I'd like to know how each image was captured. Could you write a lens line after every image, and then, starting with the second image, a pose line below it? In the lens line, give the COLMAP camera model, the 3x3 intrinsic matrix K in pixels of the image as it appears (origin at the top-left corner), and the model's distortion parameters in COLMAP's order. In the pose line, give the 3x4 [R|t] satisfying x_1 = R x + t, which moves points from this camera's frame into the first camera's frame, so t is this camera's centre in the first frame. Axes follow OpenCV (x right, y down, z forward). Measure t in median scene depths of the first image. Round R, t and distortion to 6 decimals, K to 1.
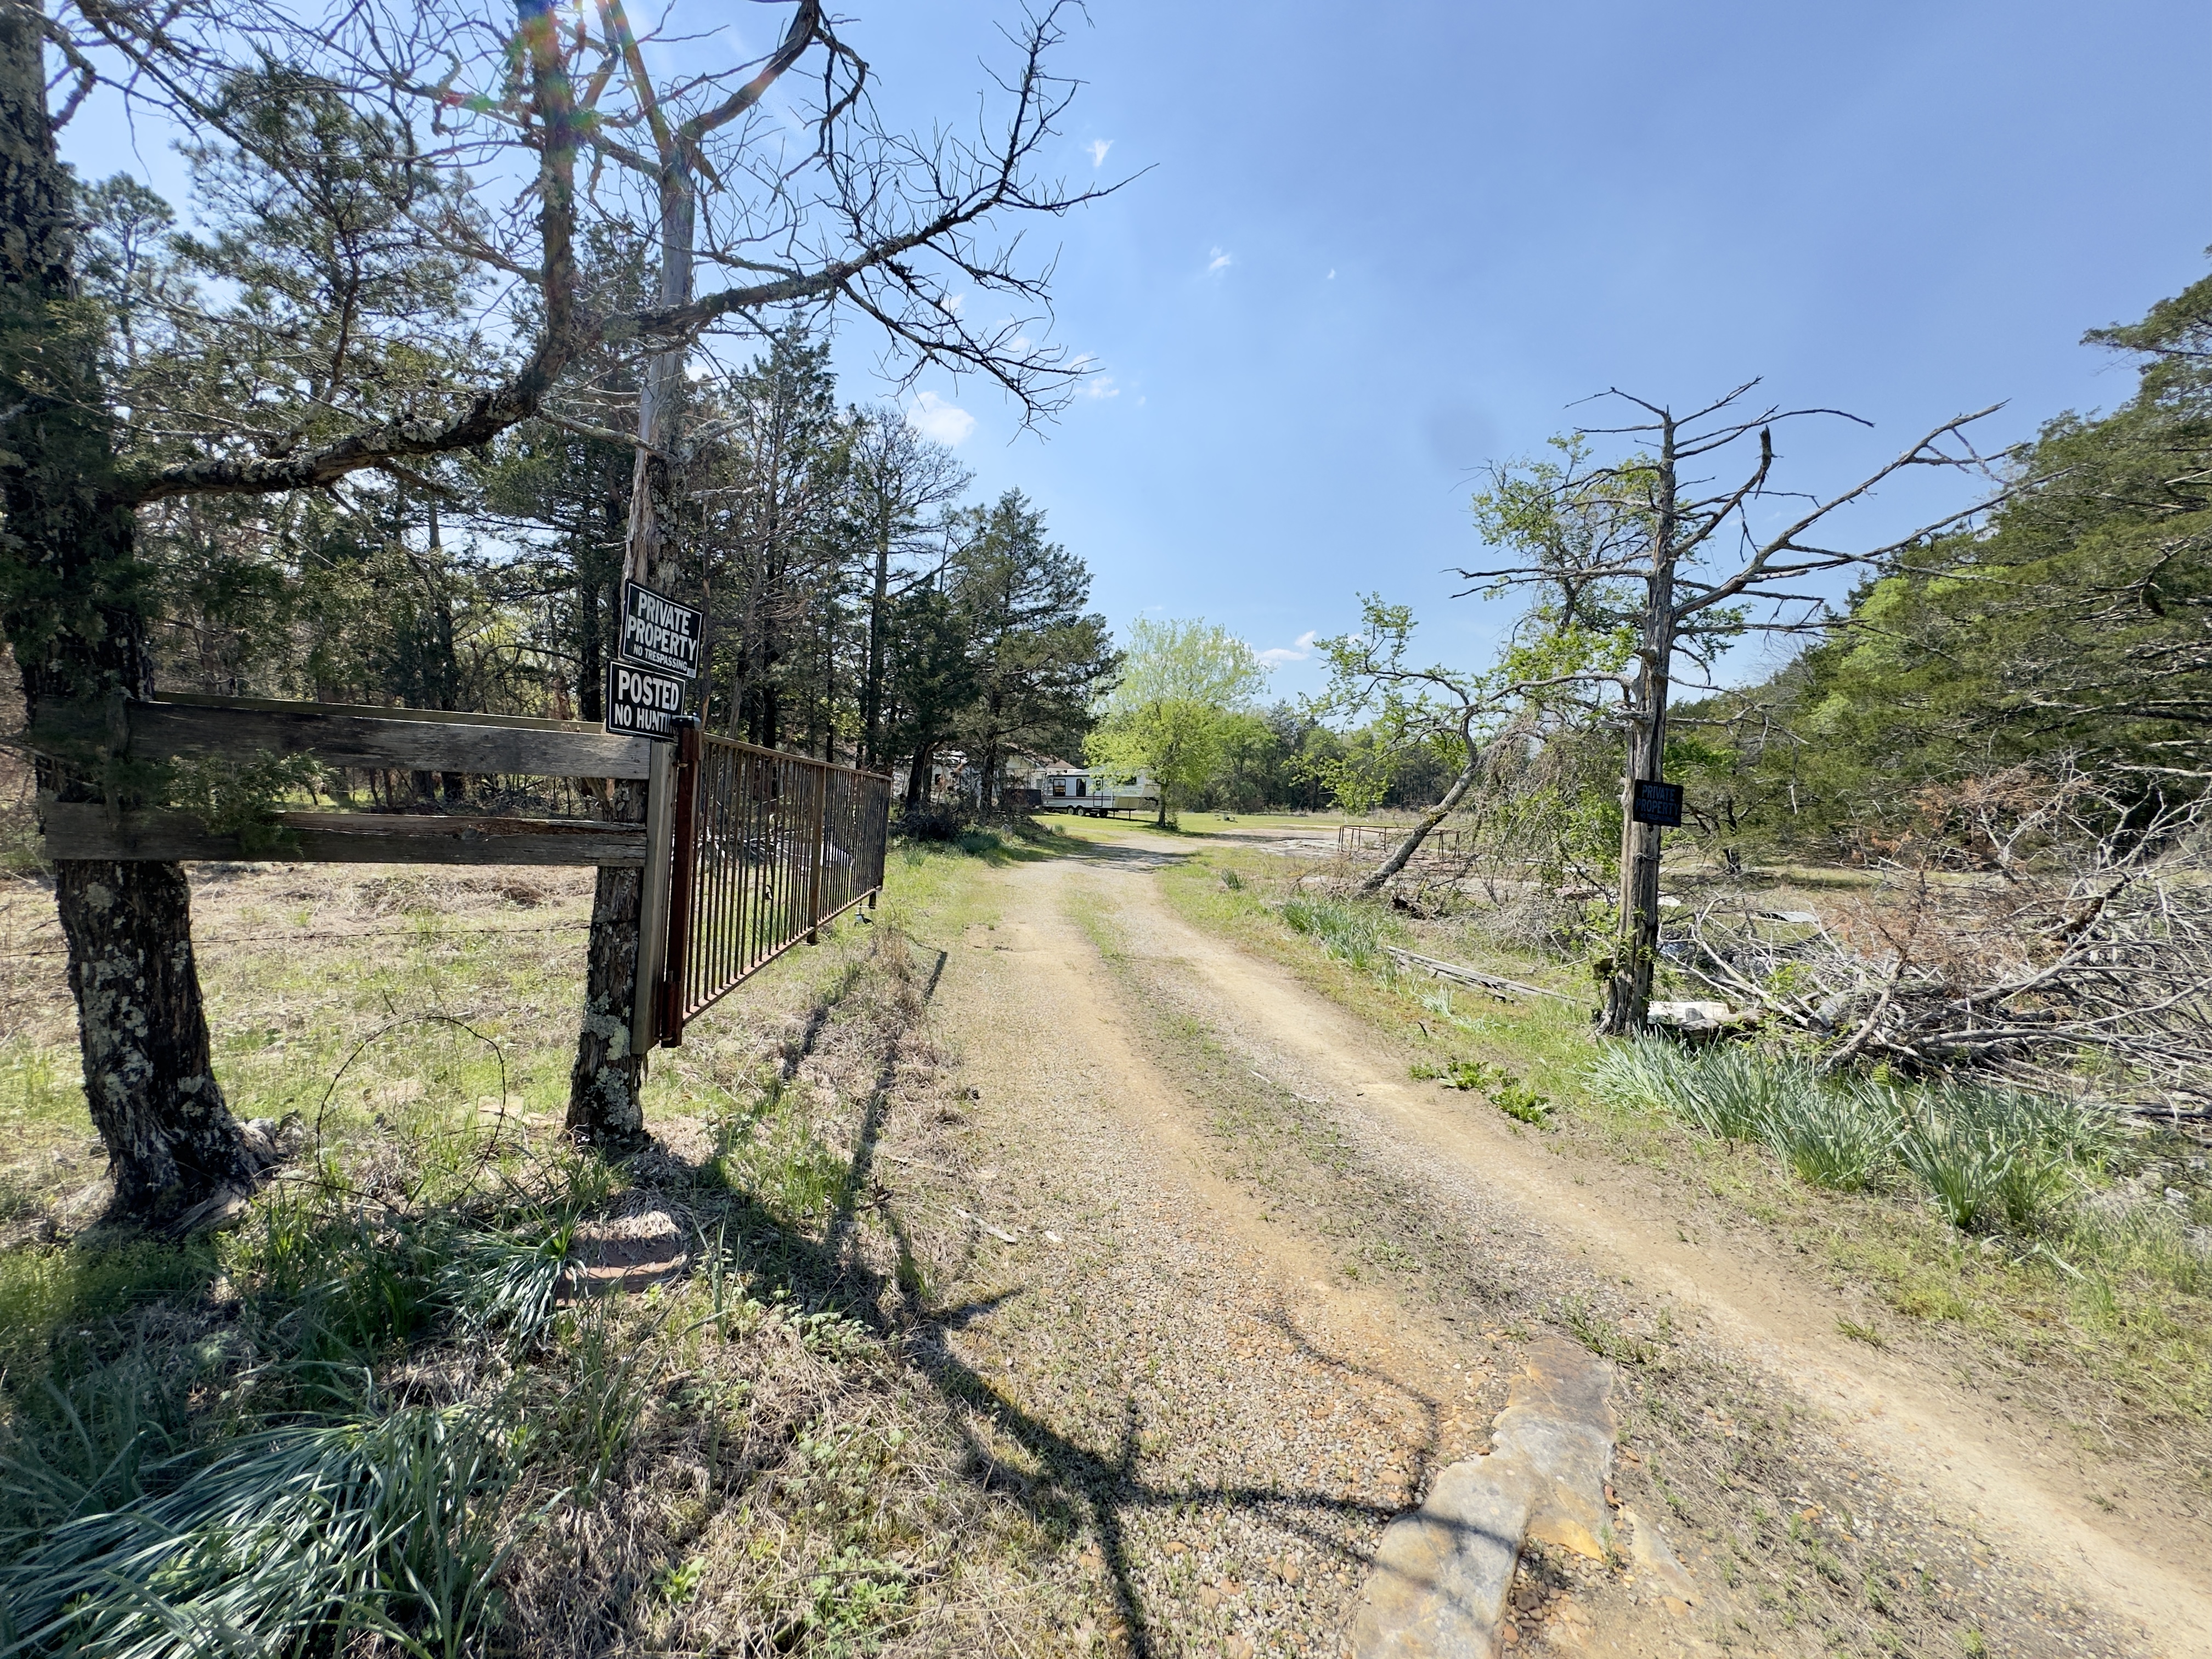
lens RADIAL K [[883.9, 0, 1108.4], [0, 883.9, 798.8], [0, 0, 1]] dist [-0.000789, 0.000360]
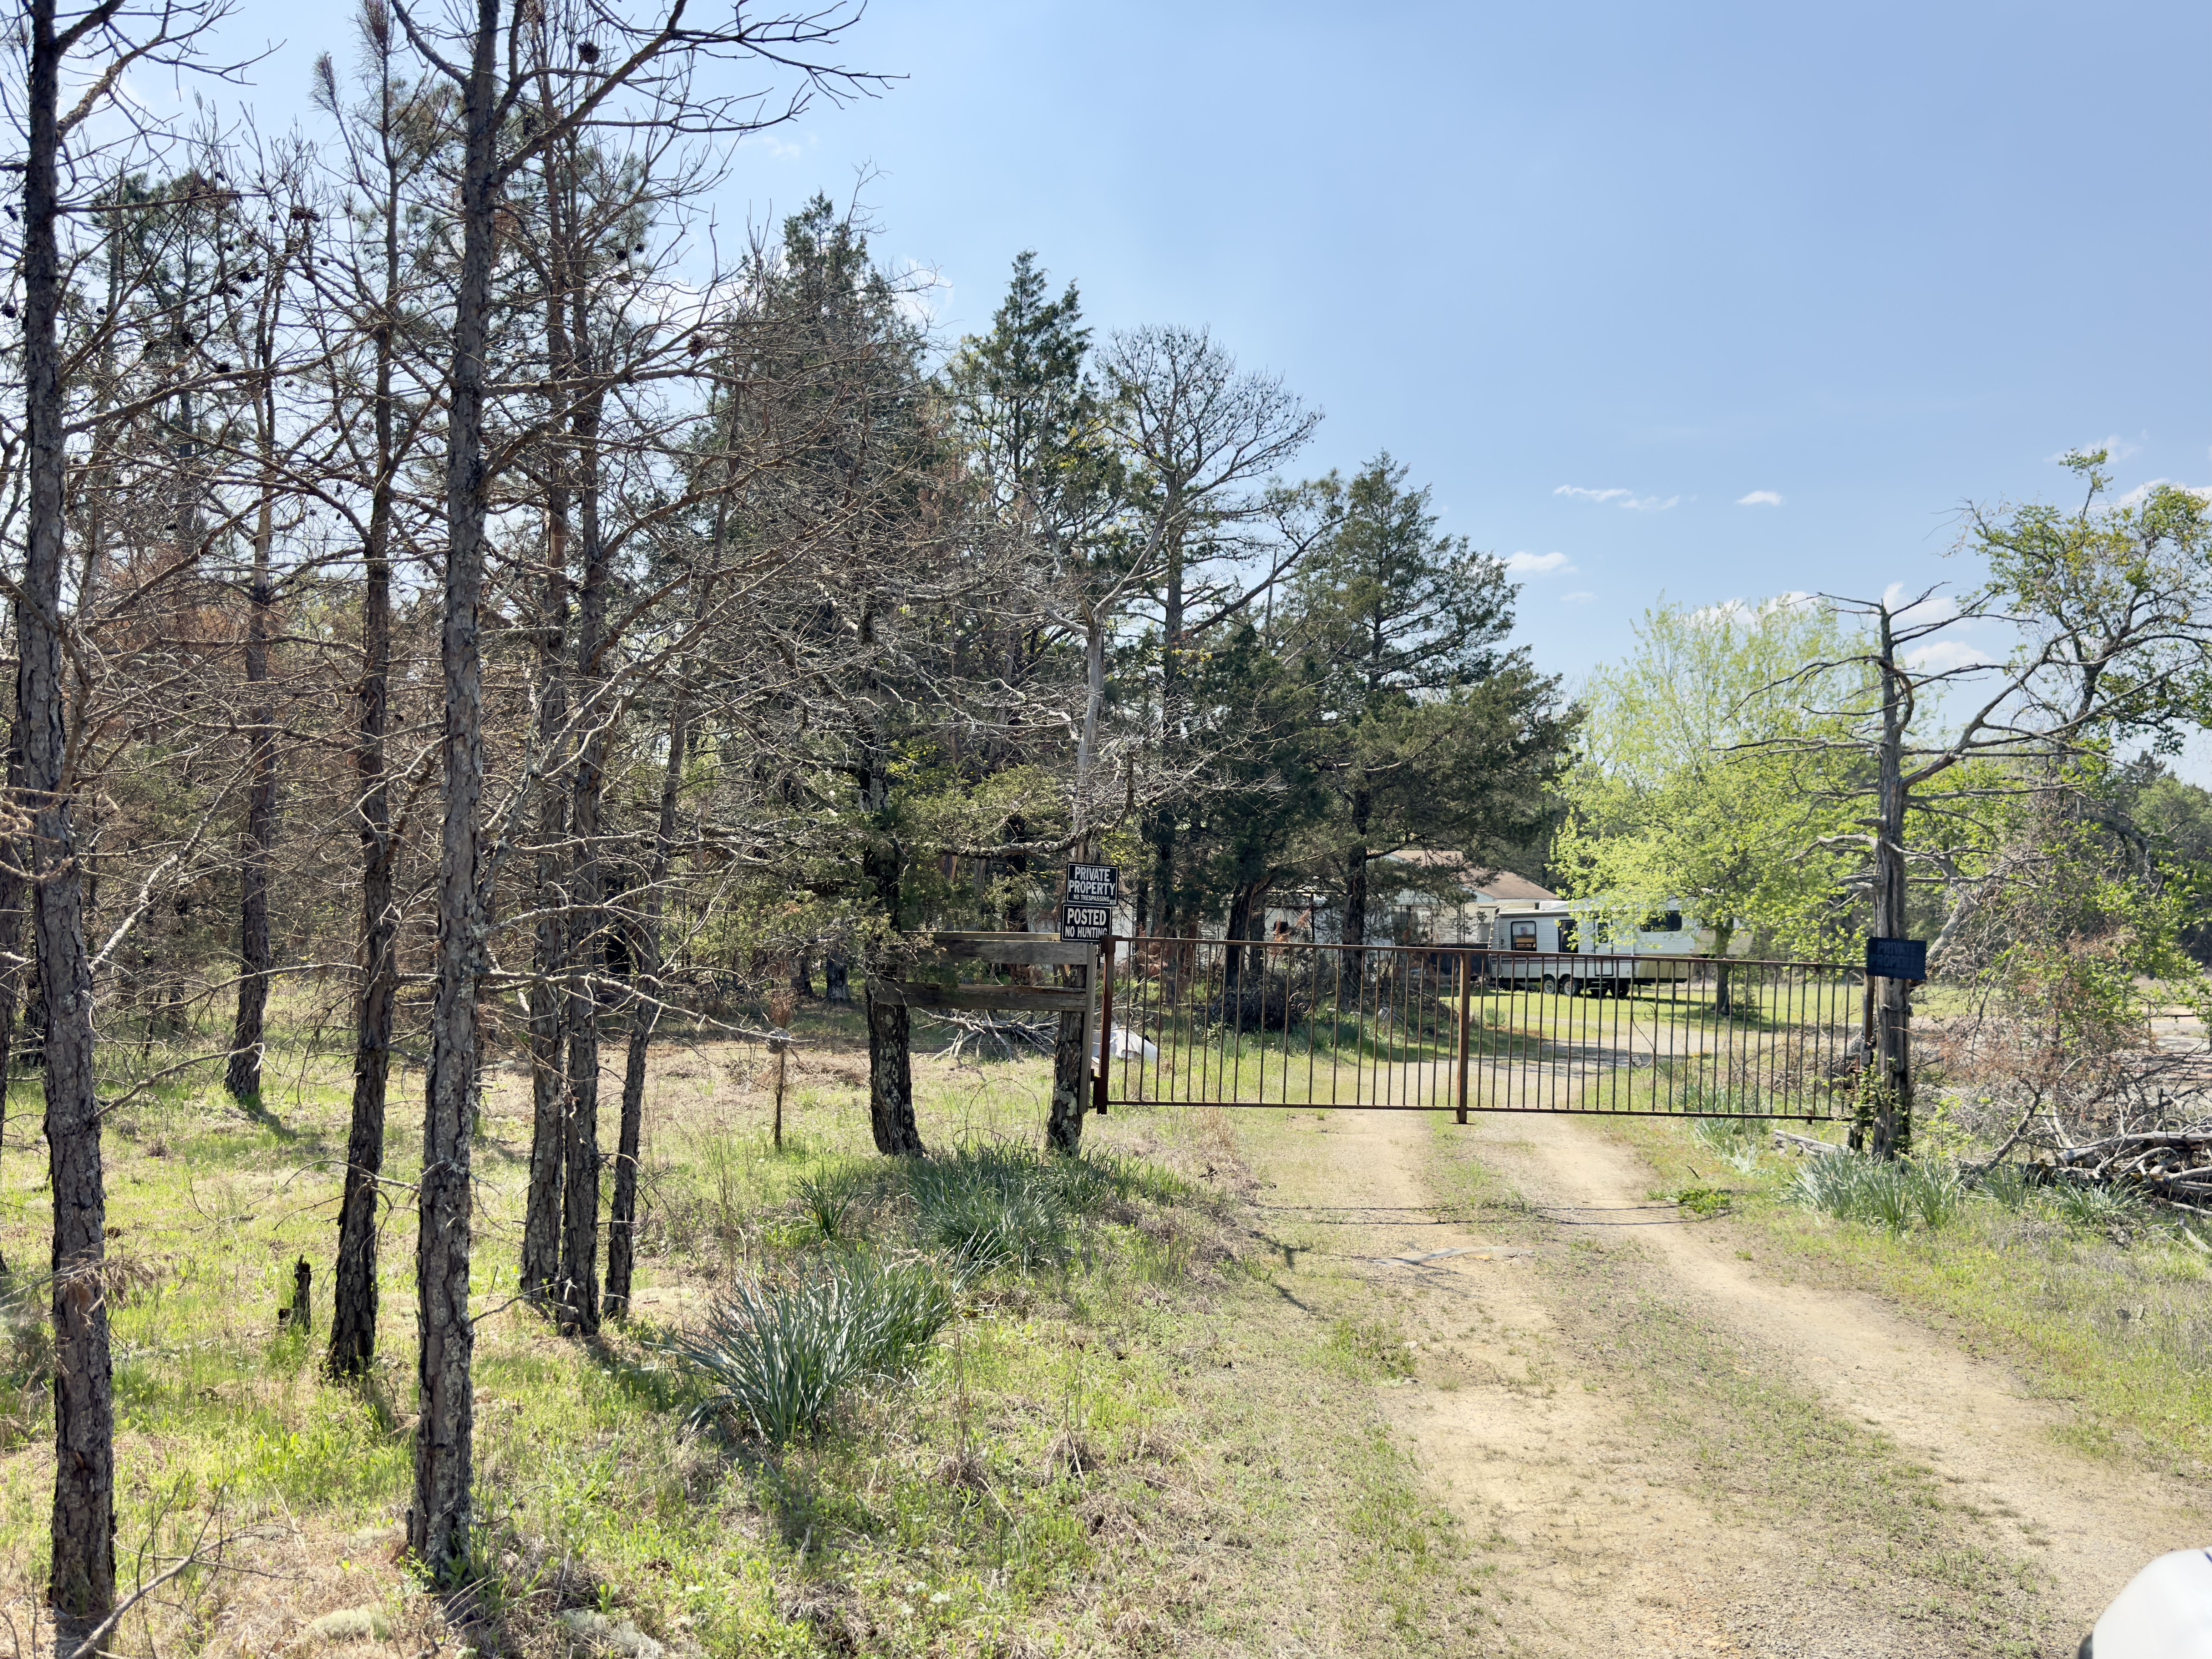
lens RADIAL K [[1909.7, 0, 1108.5], [0, 1909.7, 828.8], [0, 0, 1]] dist [-0.069241, -0.002163]
pose [[0.959537, -0.041502, -0.278508, 0.062907], [0.021576, 0.997008, -0.074232, -0.000509], [0.280755, 0.065220, 0.957561, -0.273051]]
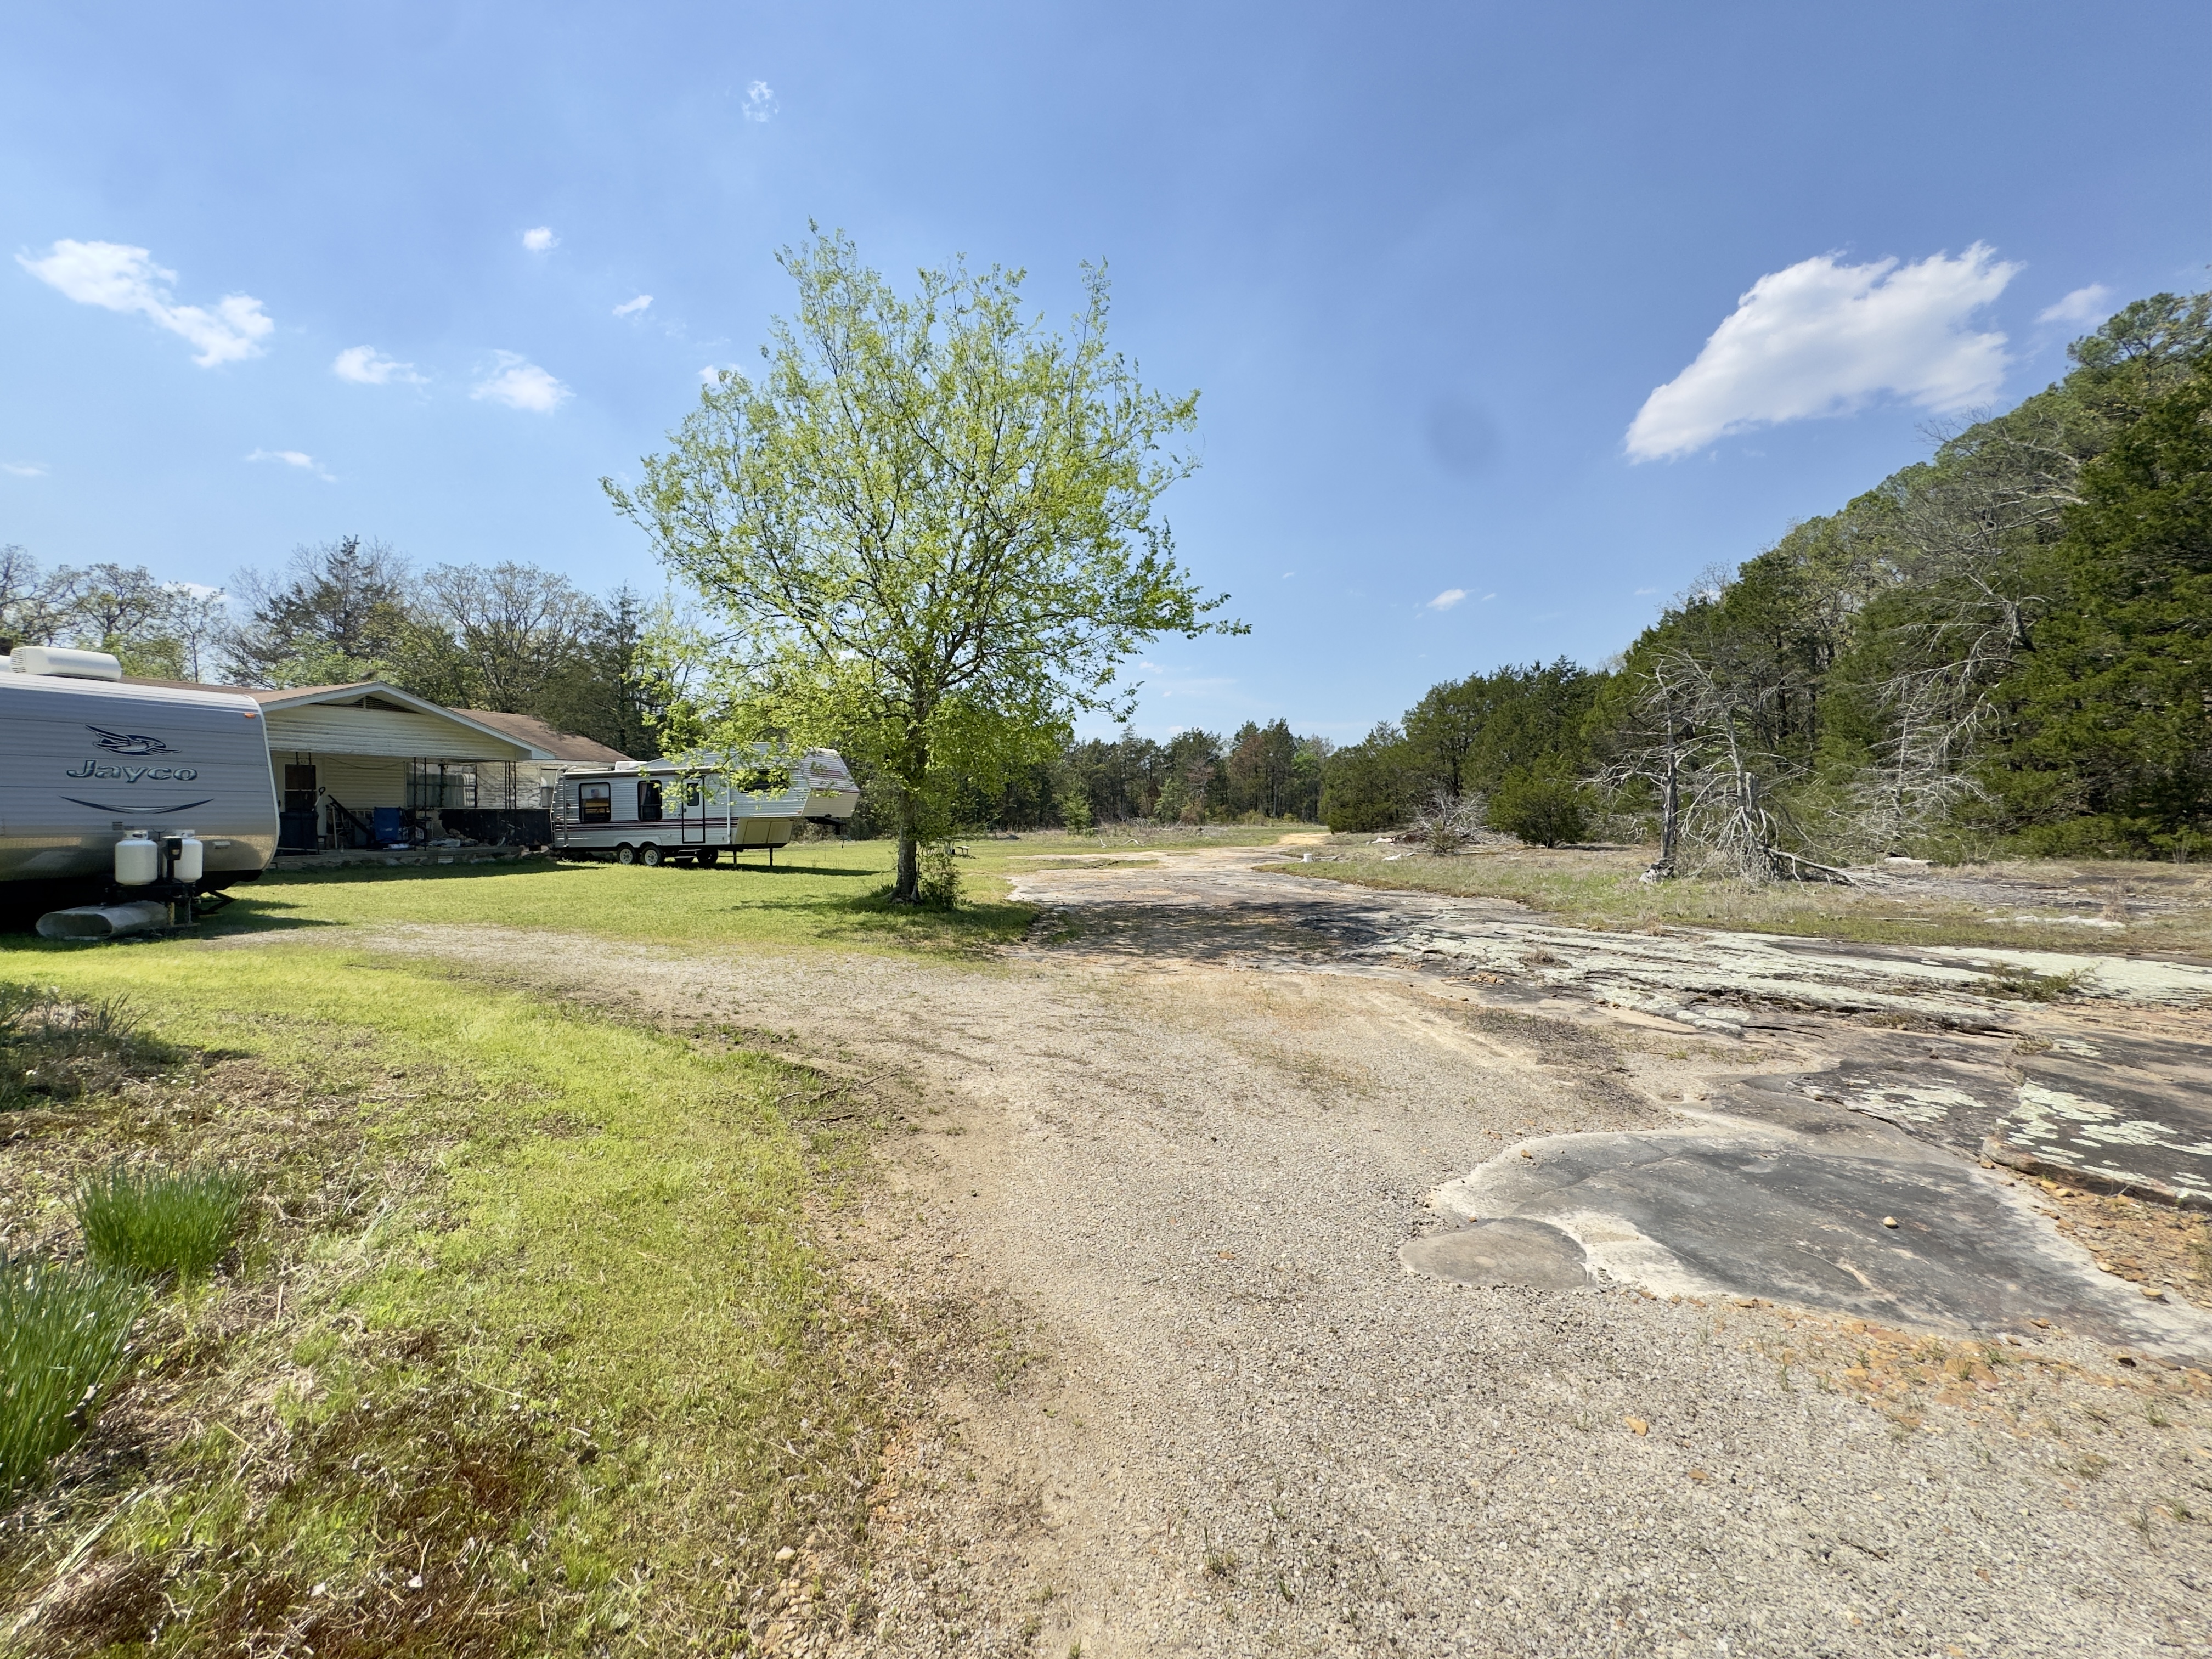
lens RADIAL K [[883.9, 0, 1111.6], [0, 883.9, 833.5], [0, 0, 1]] dist [-0.000789, 0.000360]
pose [[0.923329, -0.049711, 0.380778, 0.040183], [0.046435, 0.998763, 0.017790, 0.019674], [-0.381191, 0.001255, 0.924495, 1.584550]]
